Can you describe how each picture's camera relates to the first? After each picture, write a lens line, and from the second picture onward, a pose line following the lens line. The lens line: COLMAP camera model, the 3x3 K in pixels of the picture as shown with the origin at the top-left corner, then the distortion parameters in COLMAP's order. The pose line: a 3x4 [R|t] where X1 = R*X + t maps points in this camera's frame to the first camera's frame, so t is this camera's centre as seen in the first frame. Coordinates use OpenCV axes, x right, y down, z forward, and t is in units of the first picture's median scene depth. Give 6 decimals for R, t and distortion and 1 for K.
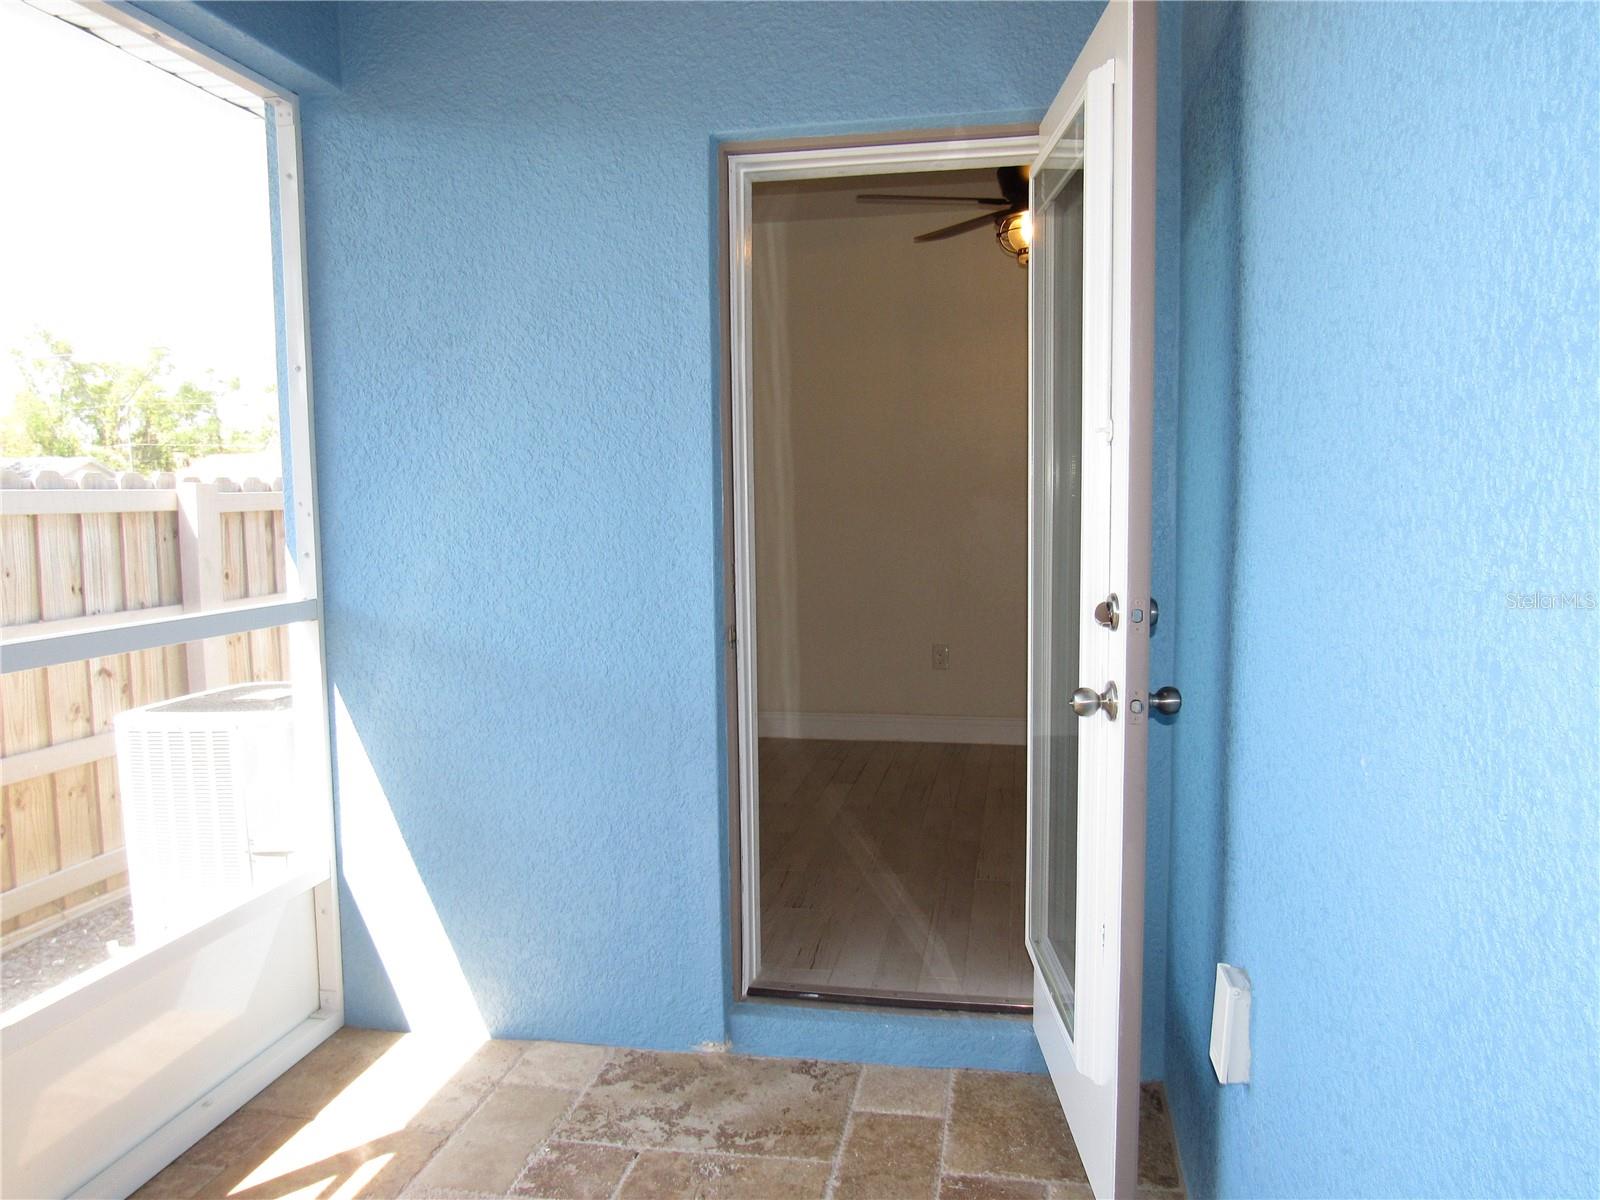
lens RADIAL K [[1140.8, 0, 802.9], [0, 1140.8, 602.1], [0, 0, 1]] dist [-0.034904, 0.013888]
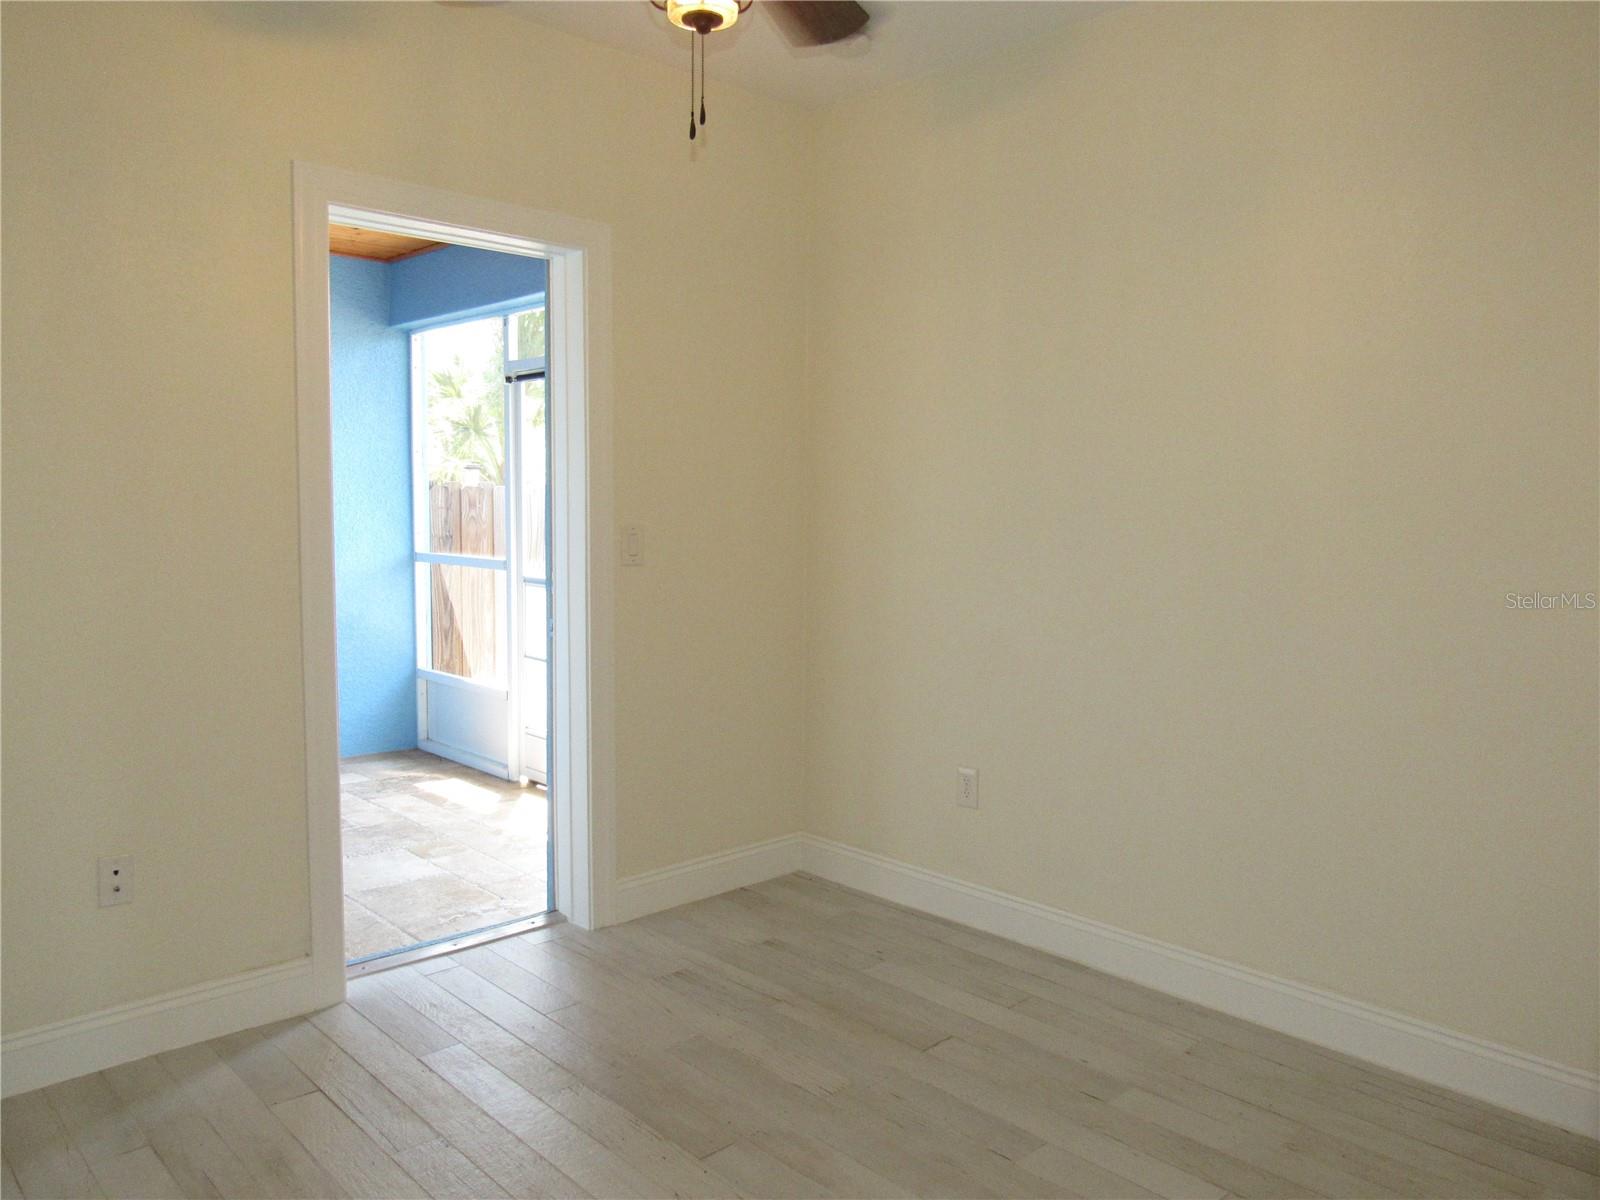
lens RADIAL K [[1140.8, 0, 804.7], [0, 1140.8, 599.7], [0, 0, 1]] dist [-0.034904, 0.013888]
pose [[-0.573871, 0.079710, -0.815058, 0.962029], [-0.066949, 0.987354, 0.143699, -0.245774], [0.816205, 0.137032, -0.561277, 2.274280]]
